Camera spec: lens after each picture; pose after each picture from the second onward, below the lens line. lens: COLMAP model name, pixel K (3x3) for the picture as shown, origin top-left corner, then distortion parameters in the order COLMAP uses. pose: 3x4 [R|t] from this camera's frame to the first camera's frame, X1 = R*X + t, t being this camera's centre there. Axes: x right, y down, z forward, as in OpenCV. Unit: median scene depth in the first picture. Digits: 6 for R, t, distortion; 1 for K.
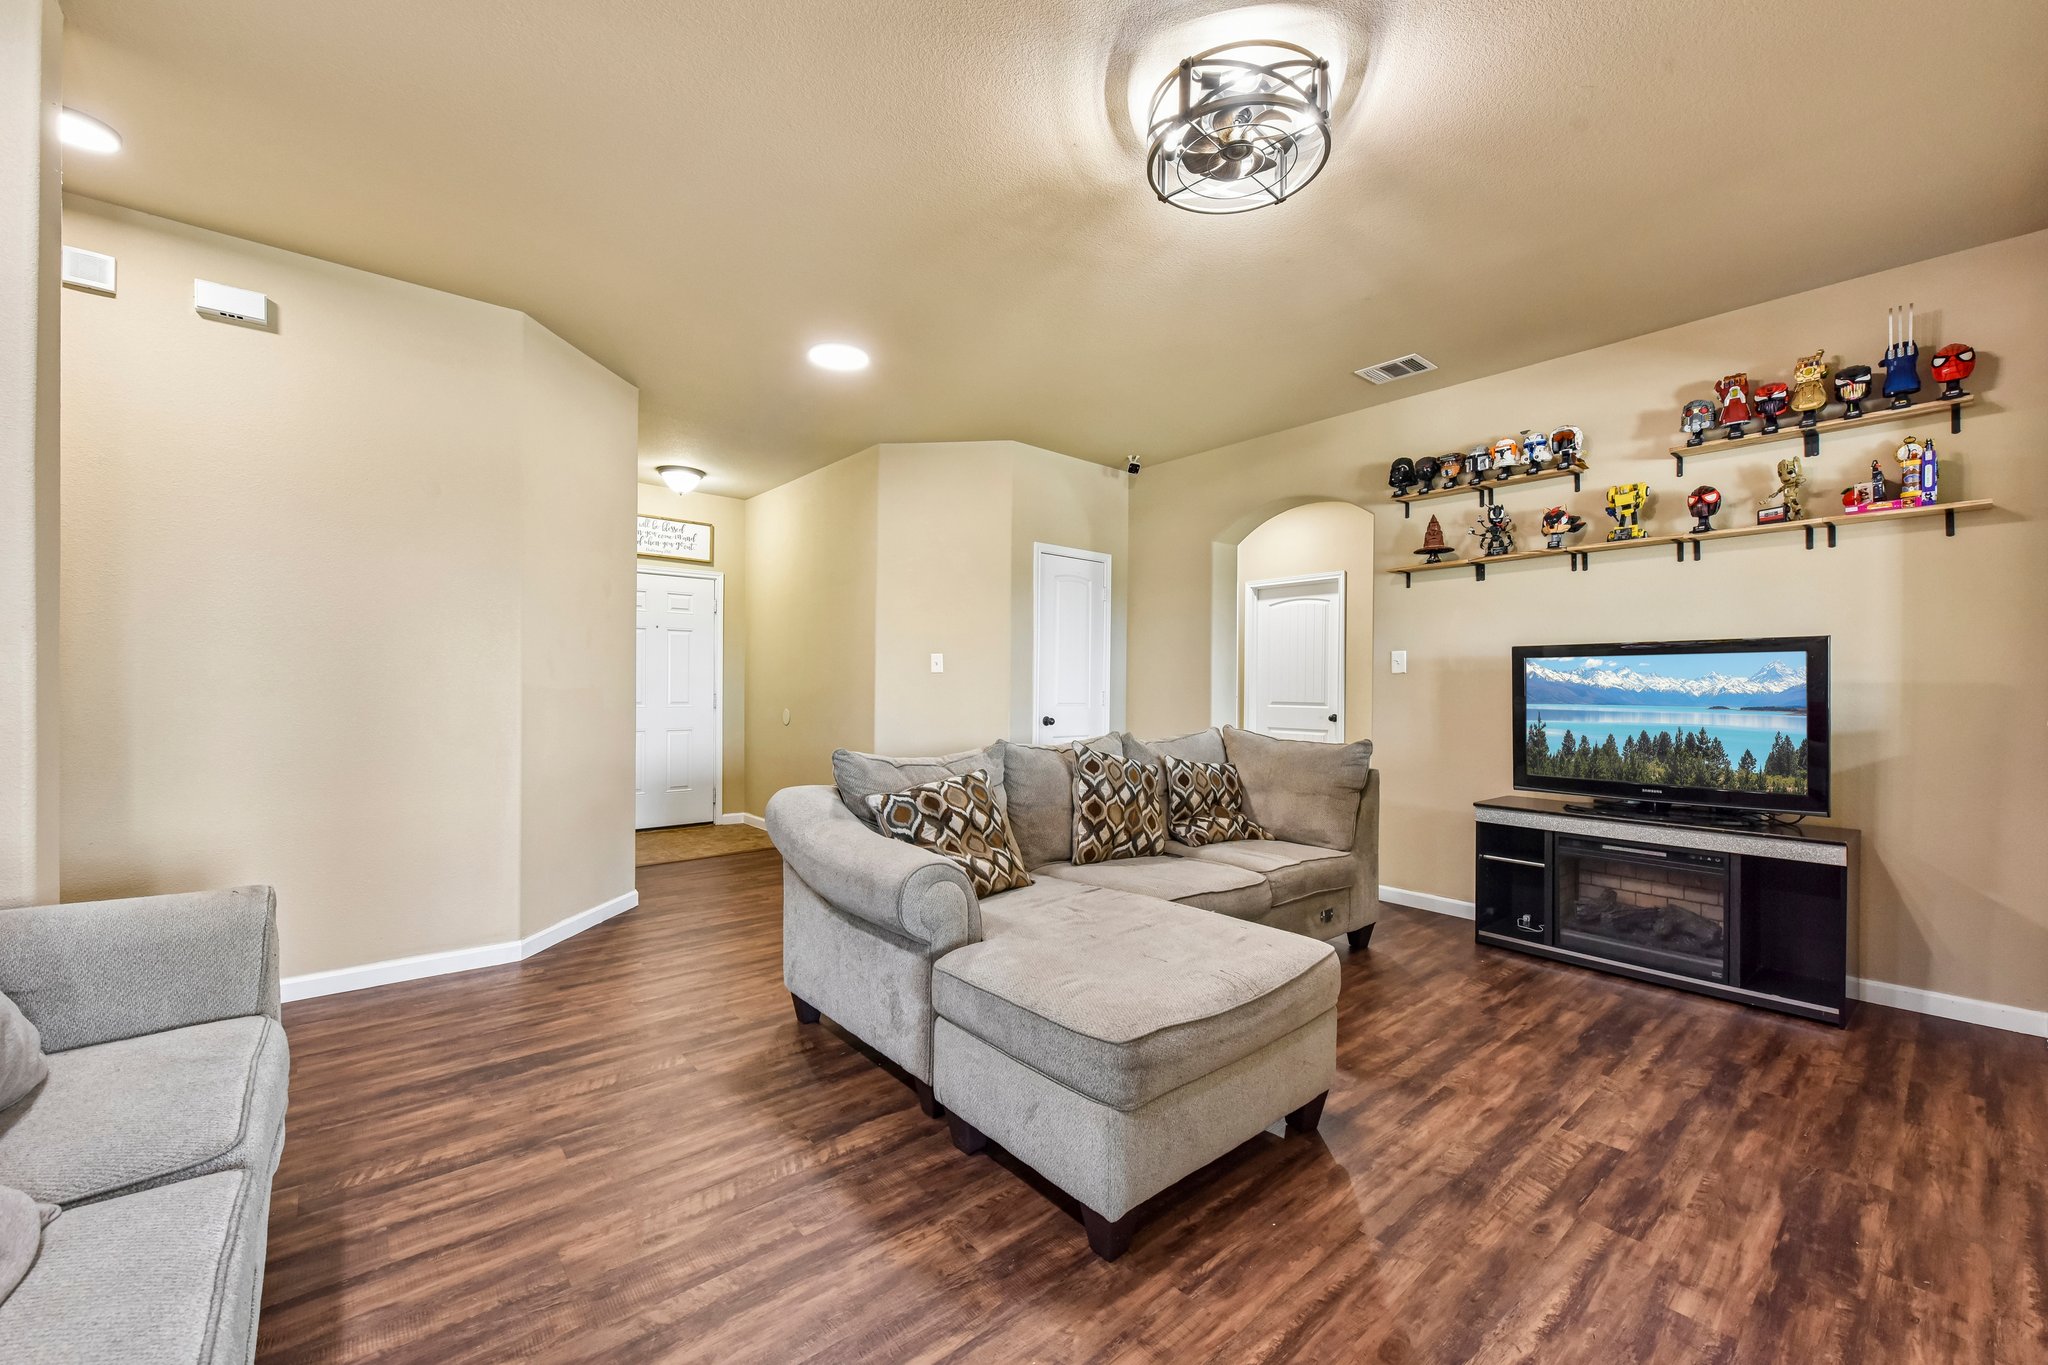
lens RADIAL K [[815.2, 0, 1040.8], [0, 815.2, 685.5], [0, 0, 1]] dist [0.001660, -0.001868]
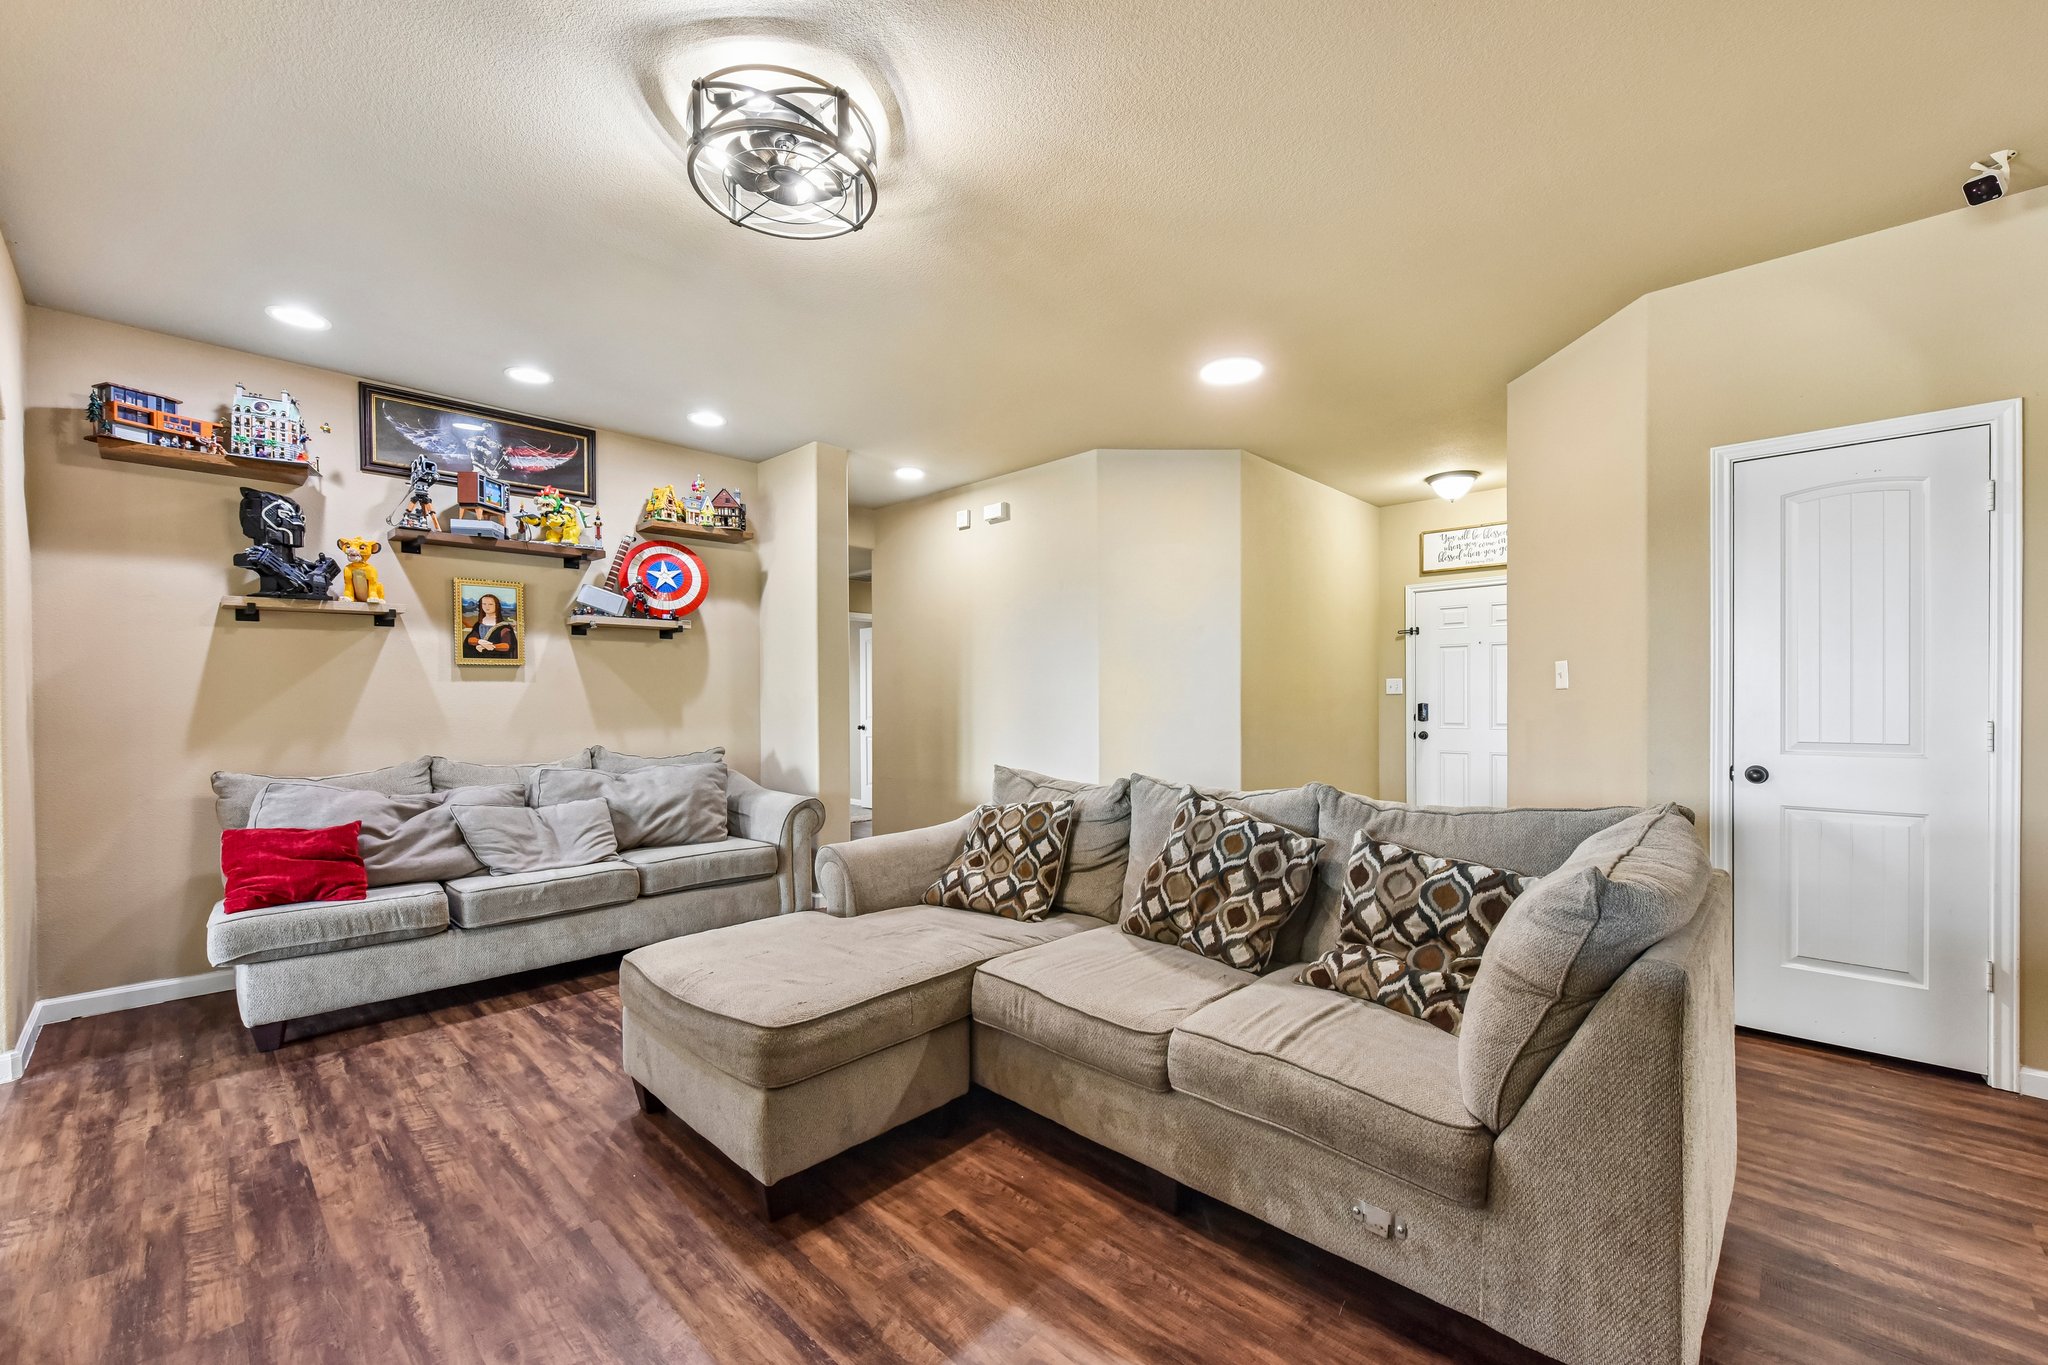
lens RADIAL K [[815.2, 0, 1027.5], [0, 815.2, 704.5], [0, 0, 1]] dist [0.001660, -0.001868]
pose [[0.090295, -0.002416, -0.995912, 0.827882], [0.010931, 0.999939, -0.001434, -0.010666], [0.995855, -0.010757, 0.090315, 0.798792]]
